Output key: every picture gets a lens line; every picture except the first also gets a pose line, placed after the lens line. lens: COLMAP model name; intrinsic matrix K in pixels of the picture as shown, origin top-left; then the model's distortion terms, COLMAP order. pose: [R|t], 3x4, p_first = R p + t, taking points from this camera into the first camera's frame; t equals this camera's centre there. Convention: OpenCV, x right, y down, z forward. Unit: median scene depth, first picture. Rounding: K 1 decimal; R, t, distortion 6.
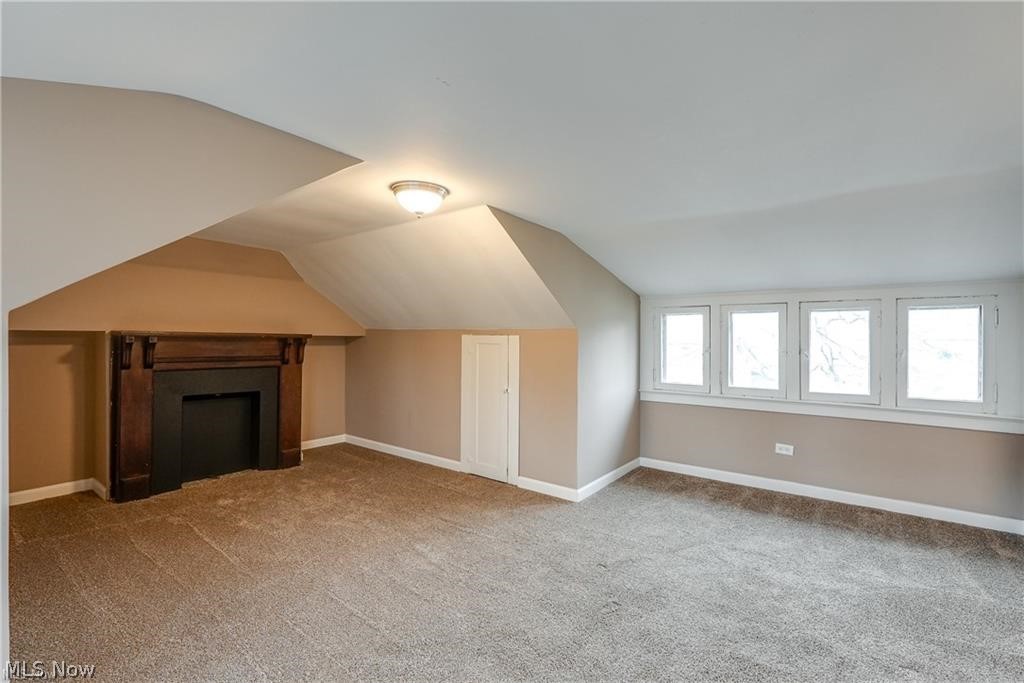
lens RADIAL K [[466.8, 0, 514.6], [0, 466.8, 340.8], [0, 0, 1]] dist [-0.005192, -0.000017]
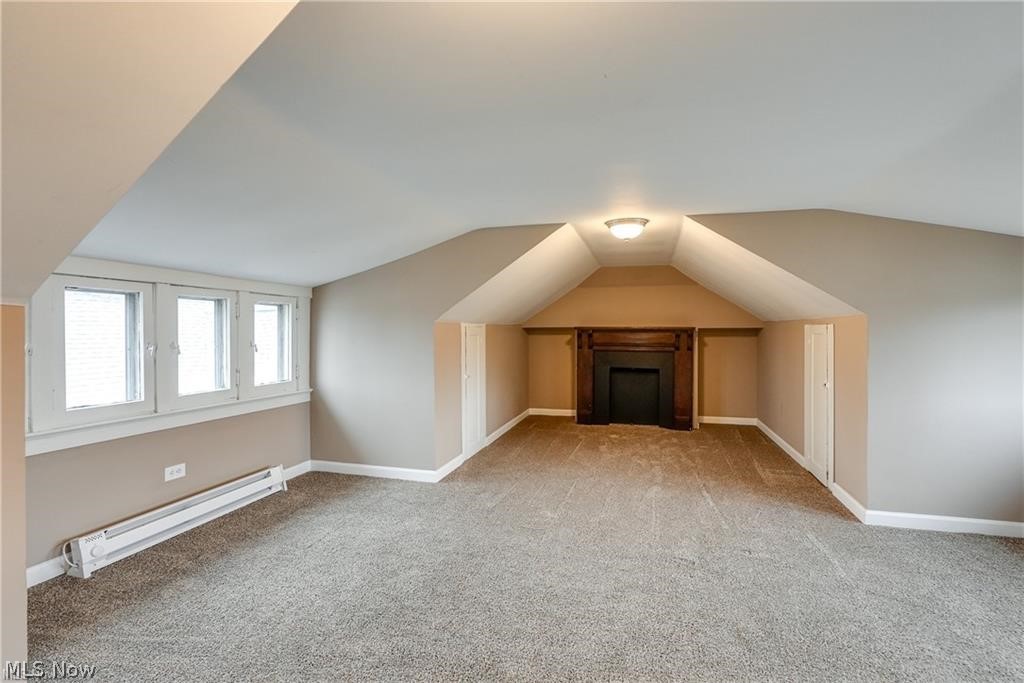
lens RADIAL K [[466.8, 0, 514.6], [0, 466.8, 340.8], [0, 0, 1]] dist [-0.005192, -0.000017]
pose [[0.358642, 0.010406, -0.933417, 0.621073], [-0.000047, 0.999938, 0.011129, 0.010097], [0.933475, -0.003948, 0.358621, 0.115445]]
